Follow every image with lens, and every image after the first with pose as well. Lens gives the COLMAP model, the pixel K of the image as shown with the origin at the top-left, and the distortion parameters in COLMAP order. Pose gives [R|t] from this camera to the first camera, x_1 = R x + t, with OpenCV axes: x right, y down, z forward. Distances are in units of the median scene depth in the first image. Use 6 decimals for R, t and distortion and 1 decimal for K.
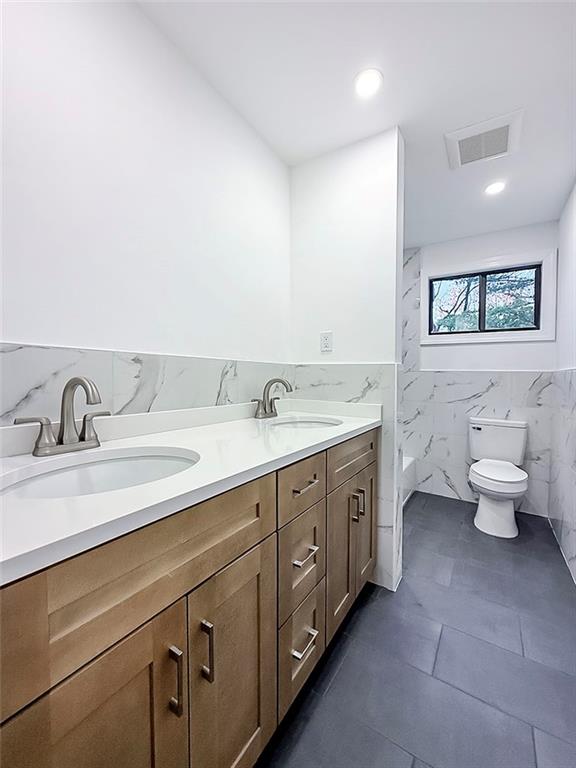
lens RADIAL K [[342.9, 0, 286.6], [0, 342.9, 383.9], [0, 0, 1]] dist [-0.003055, -0.000616]
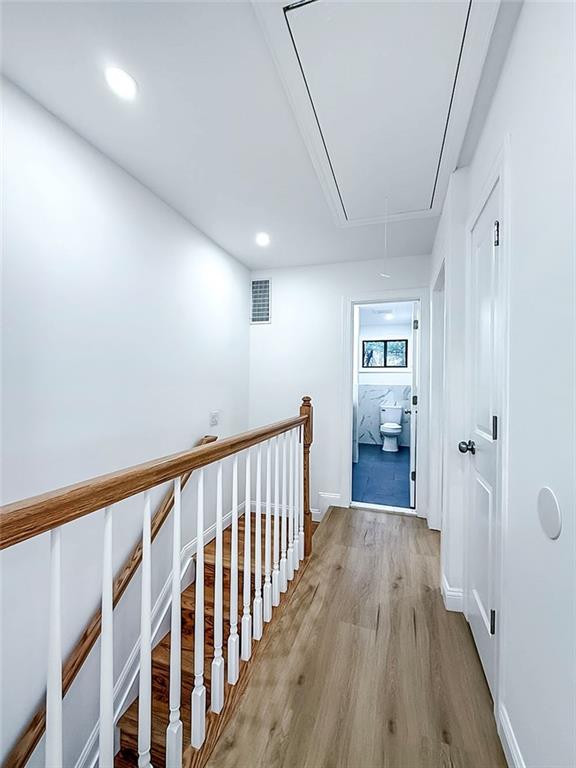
lens RADIAL K [[342.9, 0, 287.2], [0, 342.9, 382.3], [0, 0, 1]] dist [-0.003055, -0.000616]
pose [[0.975251, -0.000234, 0.221099, -0.603306], [0.003572, 0.999886, -0.014700, -0.025681], [-0.221070, 0.015126, 0.975141, -1.143625]]
